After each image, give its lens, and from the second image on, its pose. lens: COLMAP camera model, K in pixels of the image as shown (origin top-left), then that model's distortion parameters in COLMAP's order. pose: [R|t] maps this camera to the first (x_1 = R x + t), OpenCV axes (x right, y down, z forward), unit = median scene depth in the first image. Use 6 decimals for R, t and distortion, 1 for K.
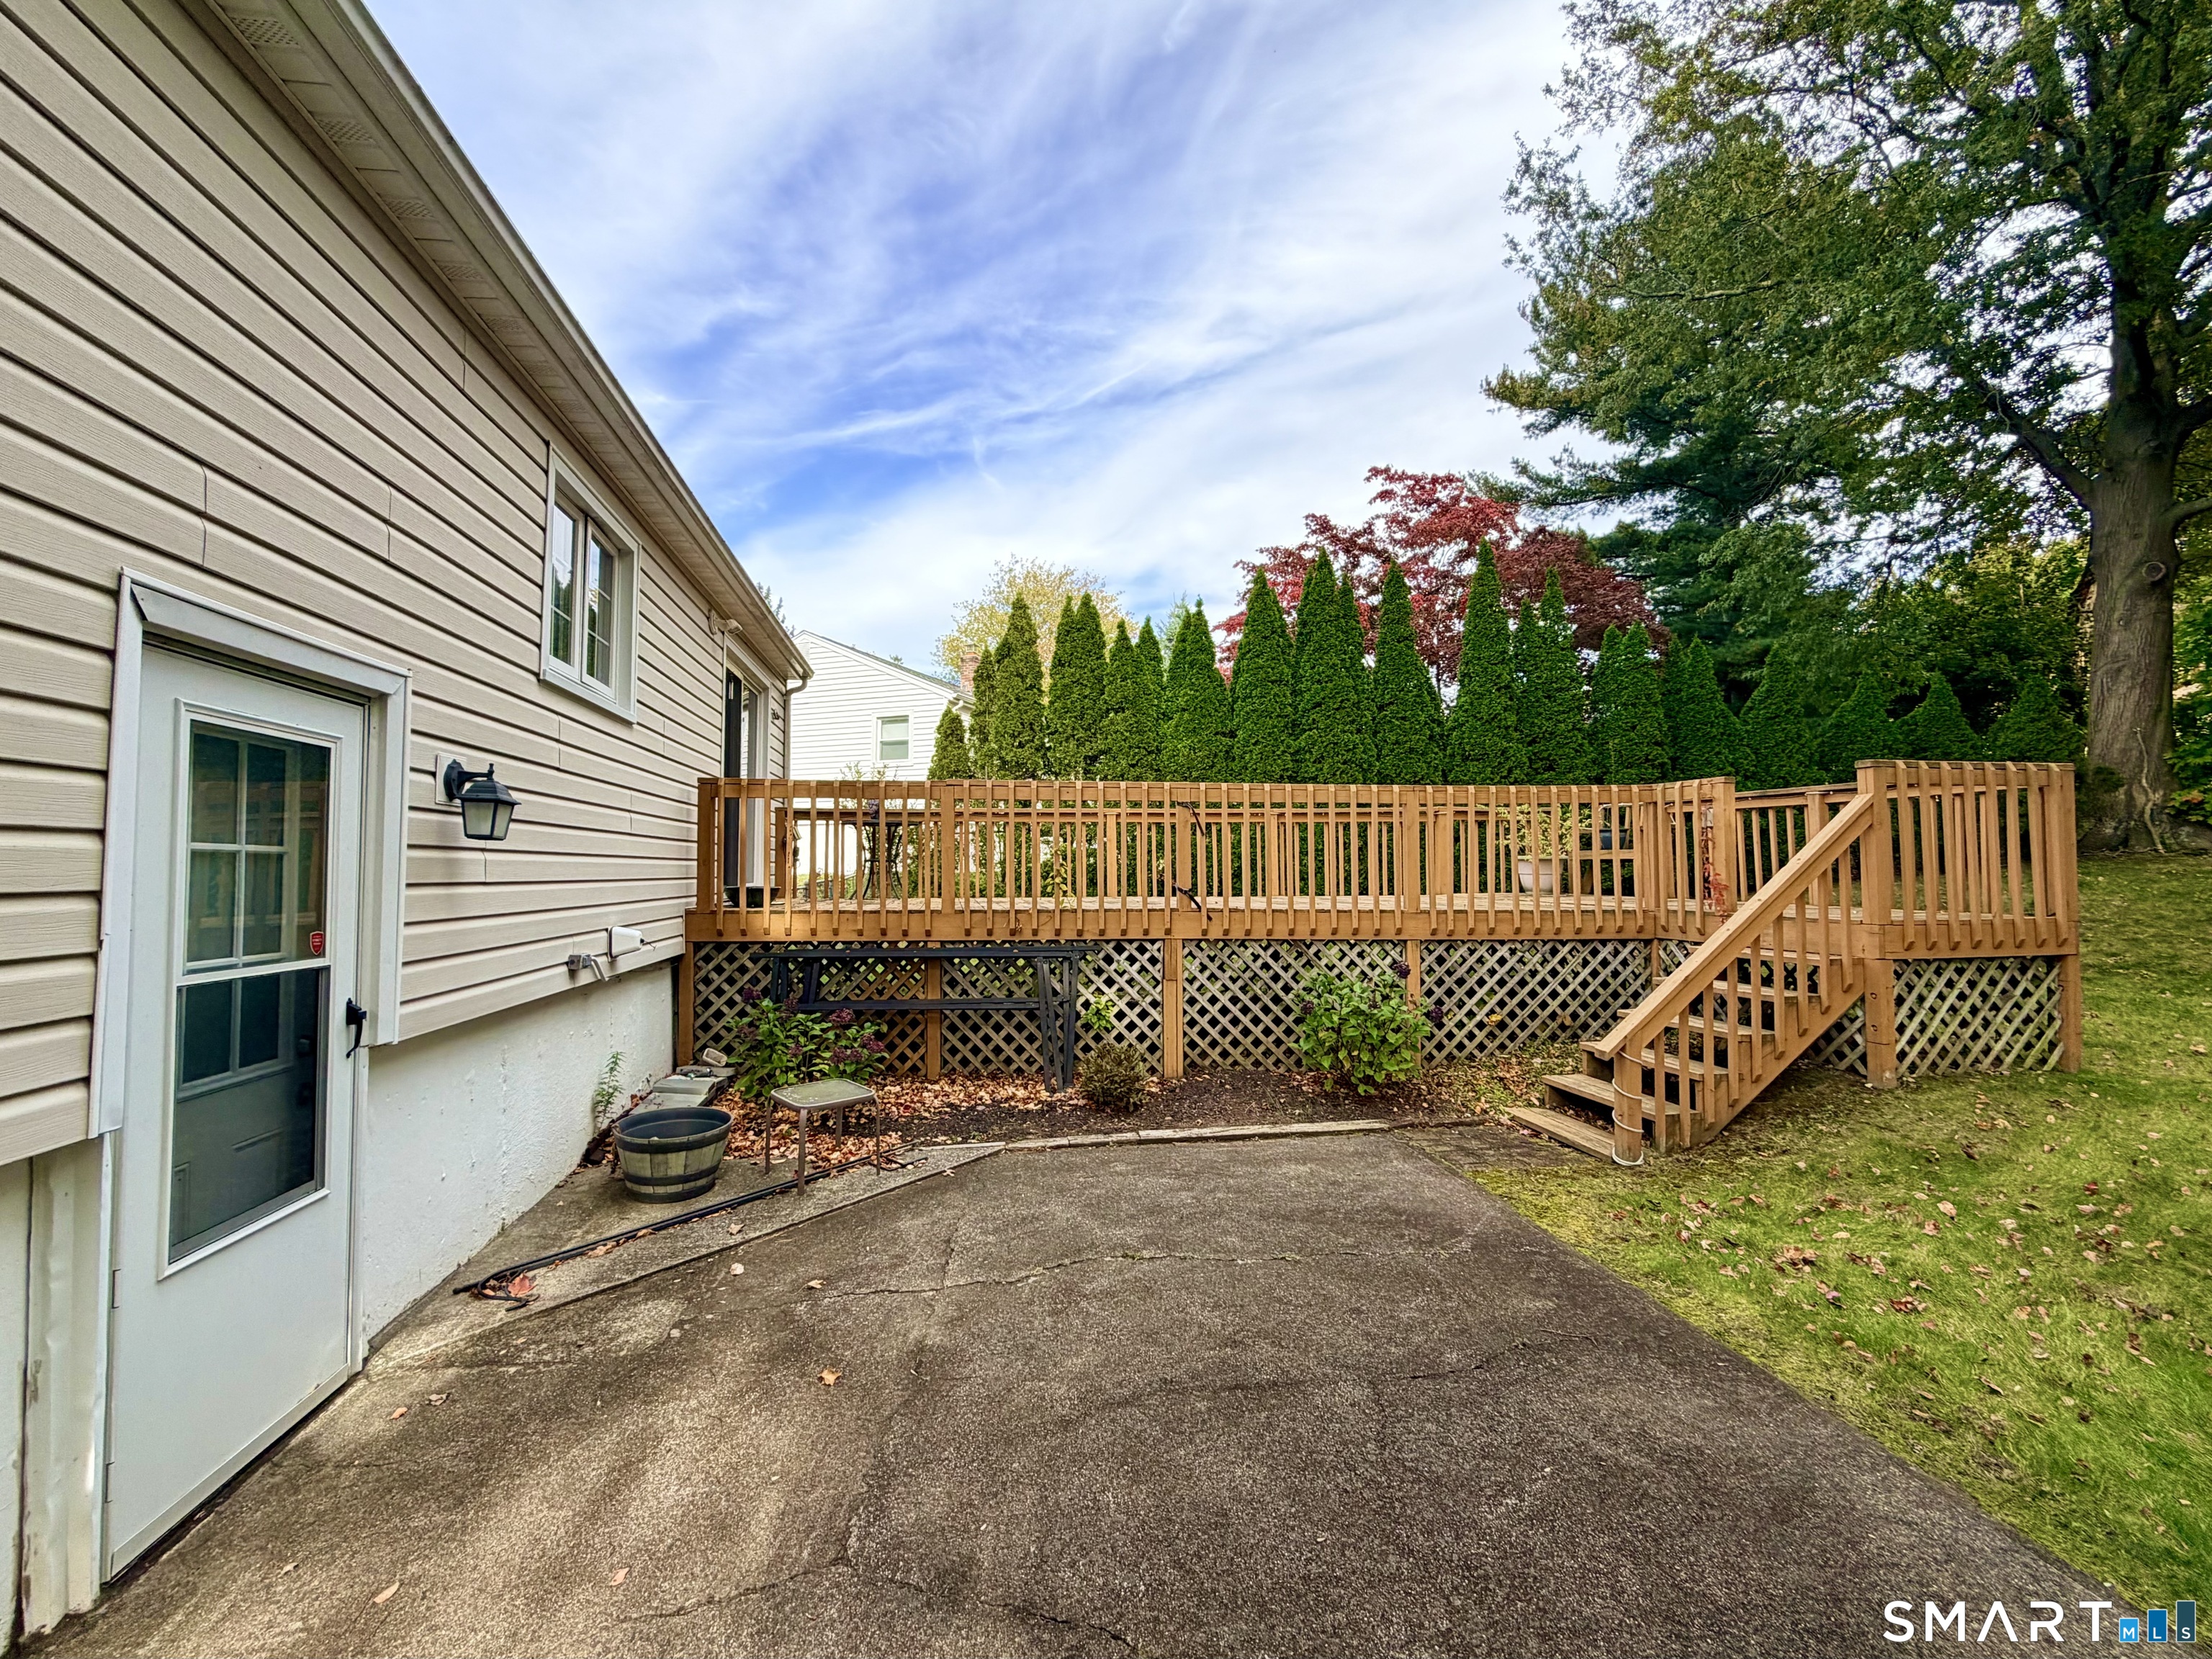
lens RADIAL K [[884.2, 0, 1105.2], [0, 884.2, 834.9], [0, 0, 1]] dist [0.000129, -0.000438]
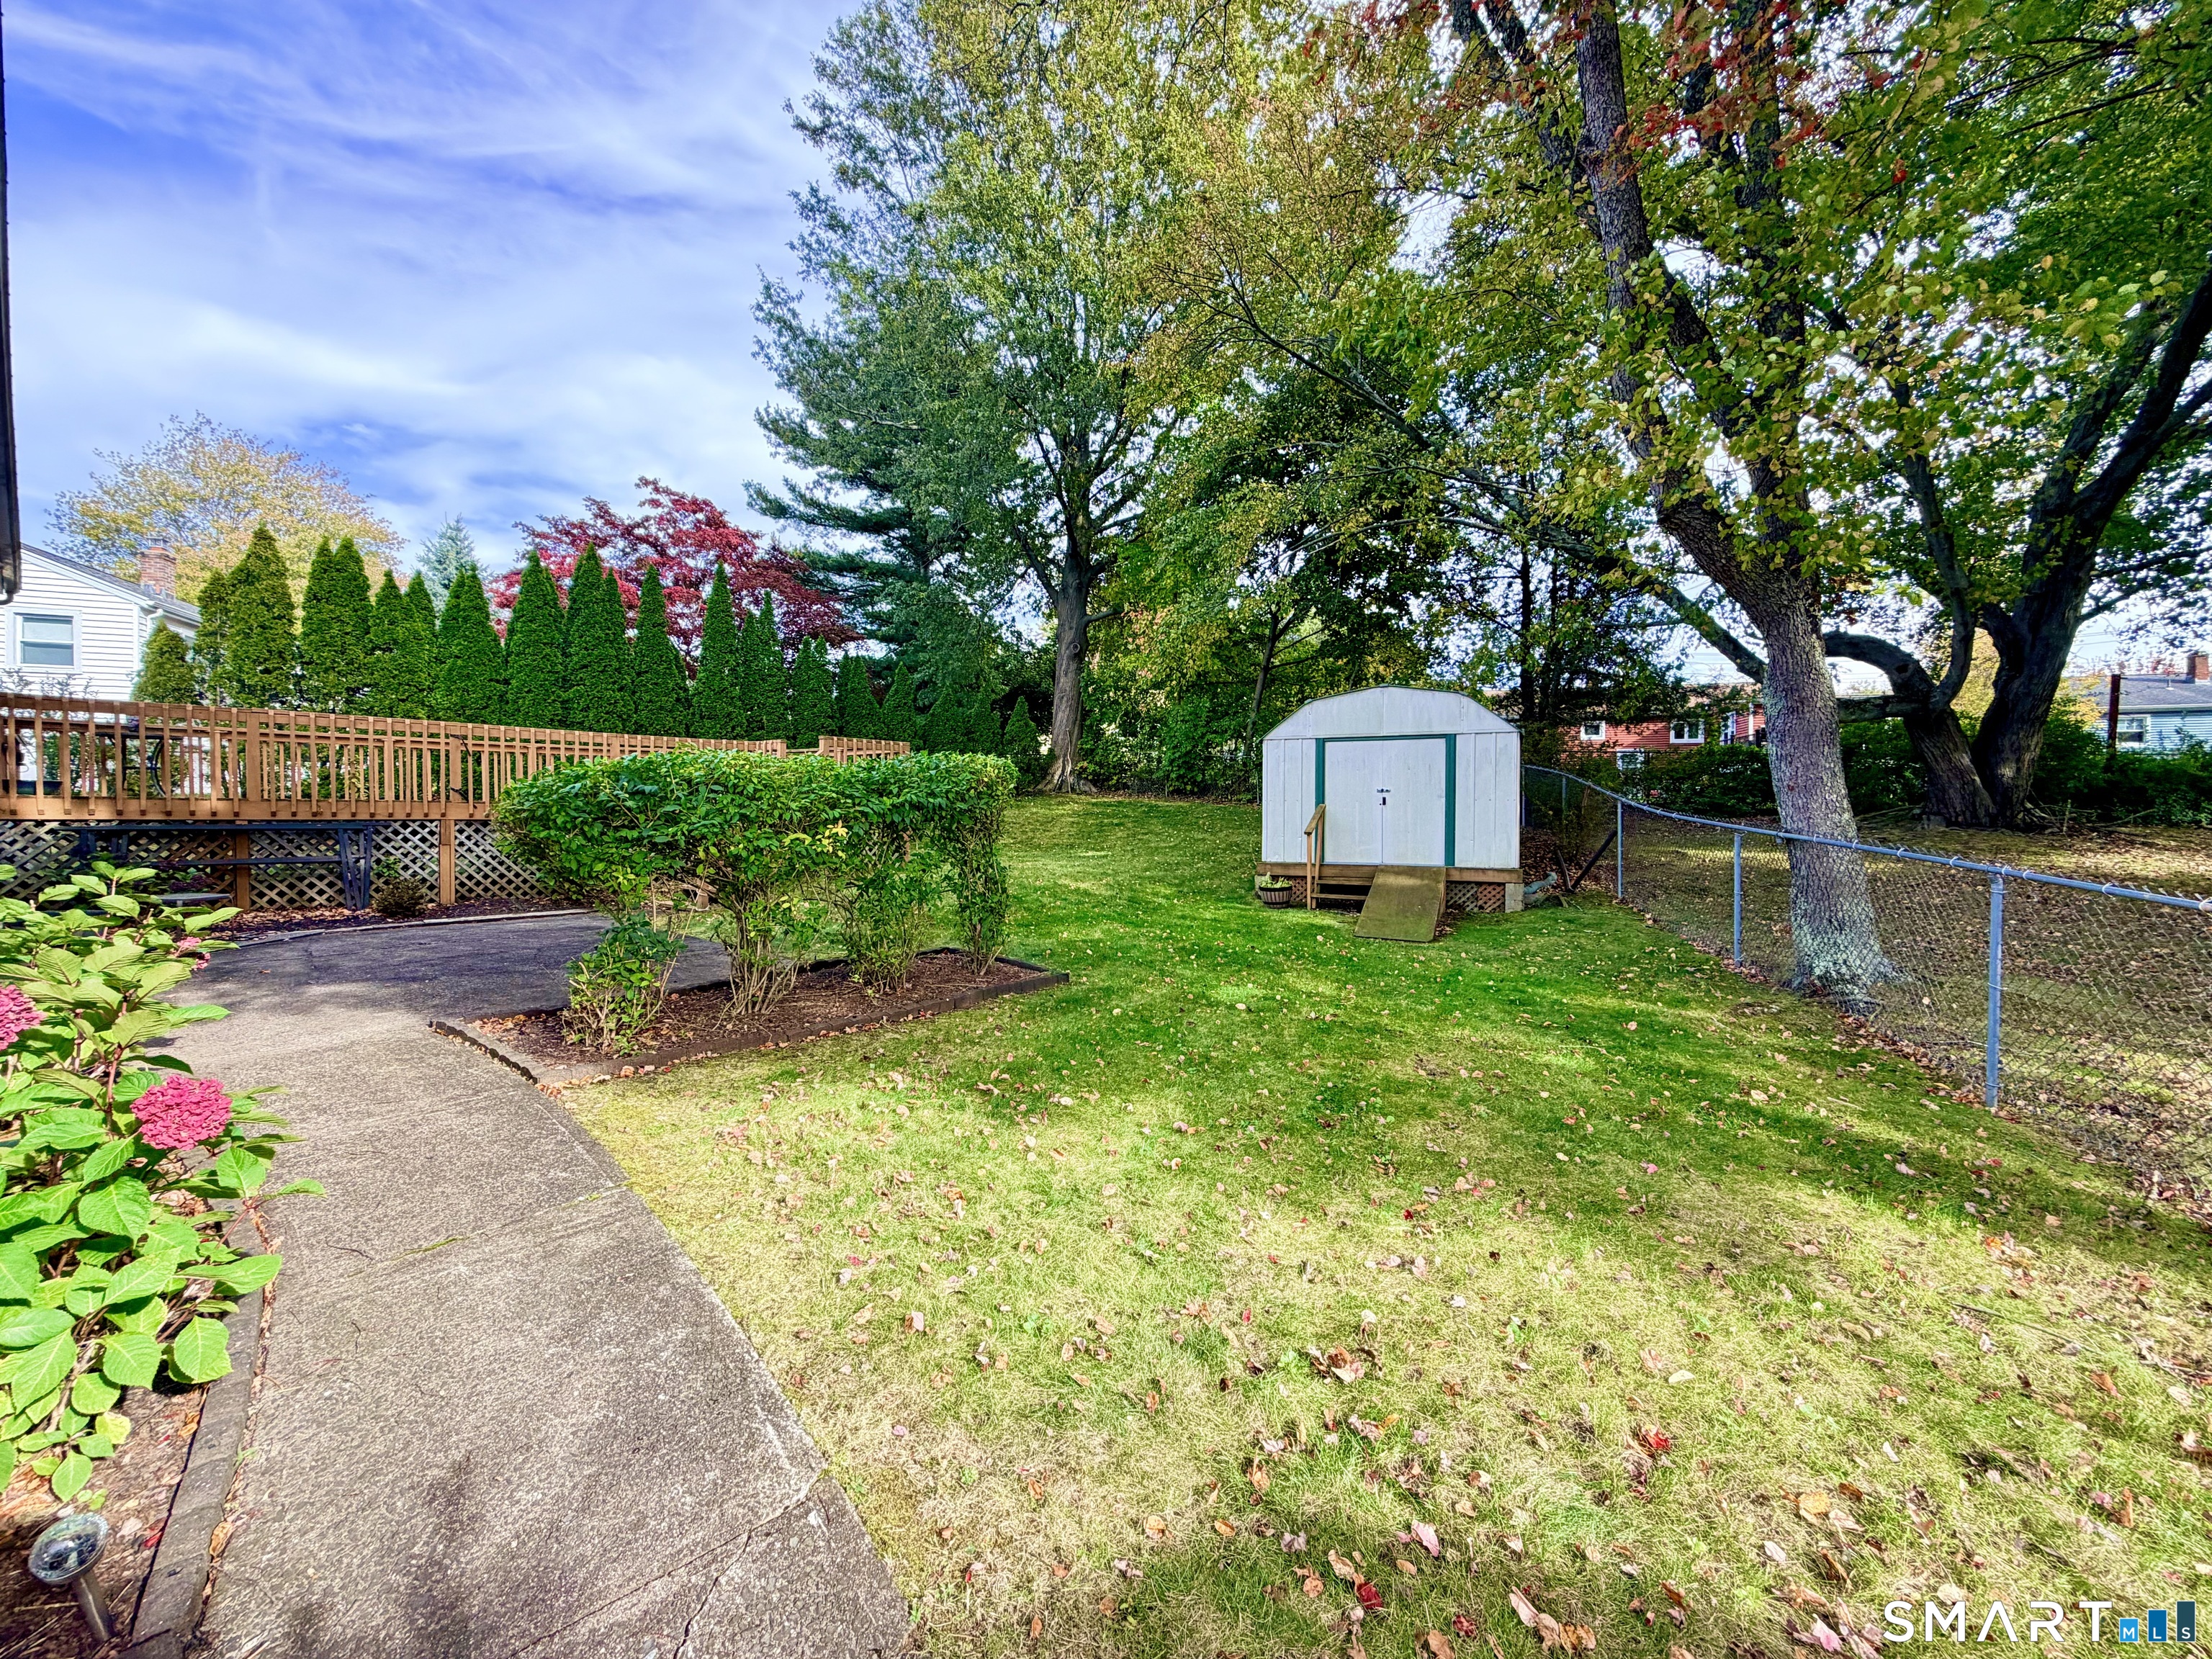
lens RADIAL K [[884.2, 0, 1107.4], [0, 884.2, 829.9], [0, 0, 1]] dist [0.000129, -0.000438]
pose [[0.752565, -0.006223, 0.658489, -0.036635], [-0.027400, 0.998794, 0.040752, 0.017516], [-0.657948, -0.048711, 0.751486, -0.465676]]
